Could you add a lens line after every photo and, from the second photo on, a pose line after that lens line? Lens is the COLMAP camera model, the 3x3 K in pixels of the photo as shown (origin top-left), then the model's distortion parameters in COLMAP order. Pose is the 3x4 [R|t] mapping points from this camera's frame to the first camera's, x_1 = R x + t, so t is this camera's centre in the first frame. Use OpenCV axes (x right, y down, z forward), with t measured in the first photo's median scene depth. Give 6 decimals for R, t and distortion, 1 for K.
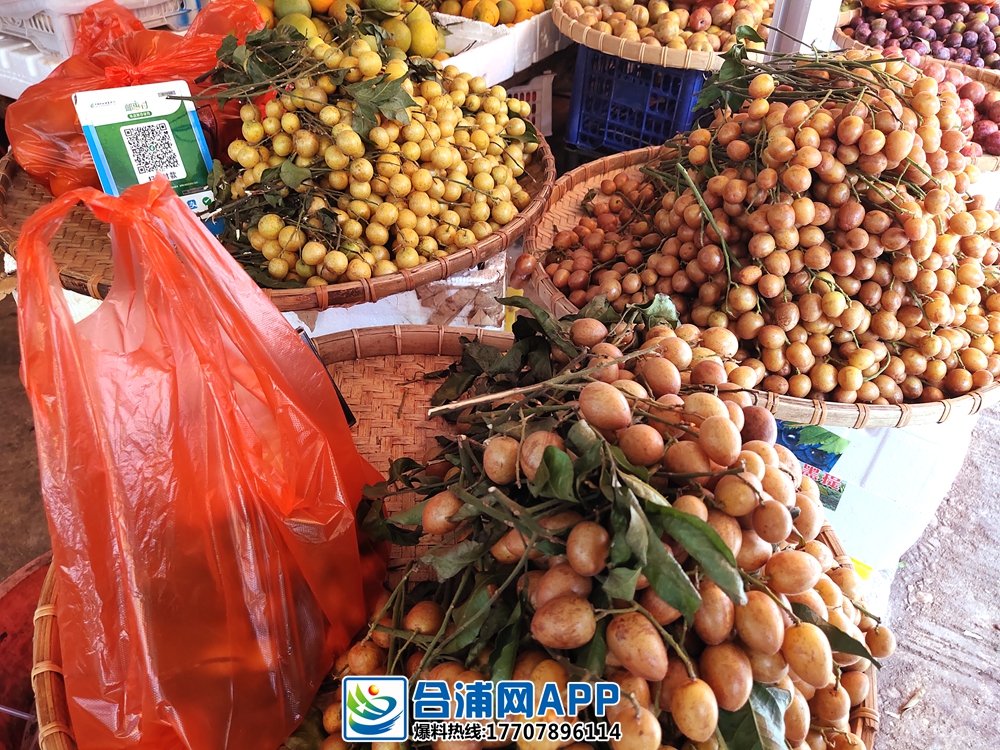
lens RADIAL K [[710.6, 0, 500.0], [0, 710.6, 375.0], [0, 0, 1]] dist [0.010282, 0.001715]
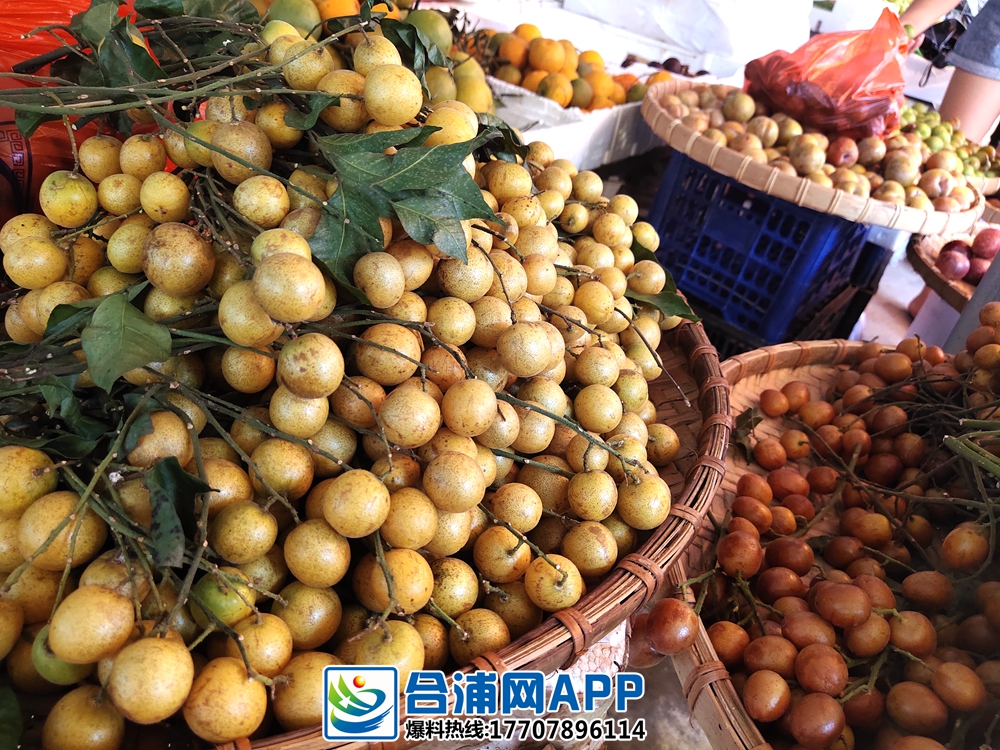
lens RADIAL K [[751.5, 0, 500.0], [0, 751.5, 375.0], [0, 0, 1]] dist [0.000588, -0.000853]
pose [[0.982901, 0.181786, 0.029326, -0.101105], [-0.176624, 0.975795, -0.128948, -0.225611], [-0.052057, 0.121563, 0.991218, 0.561910]]
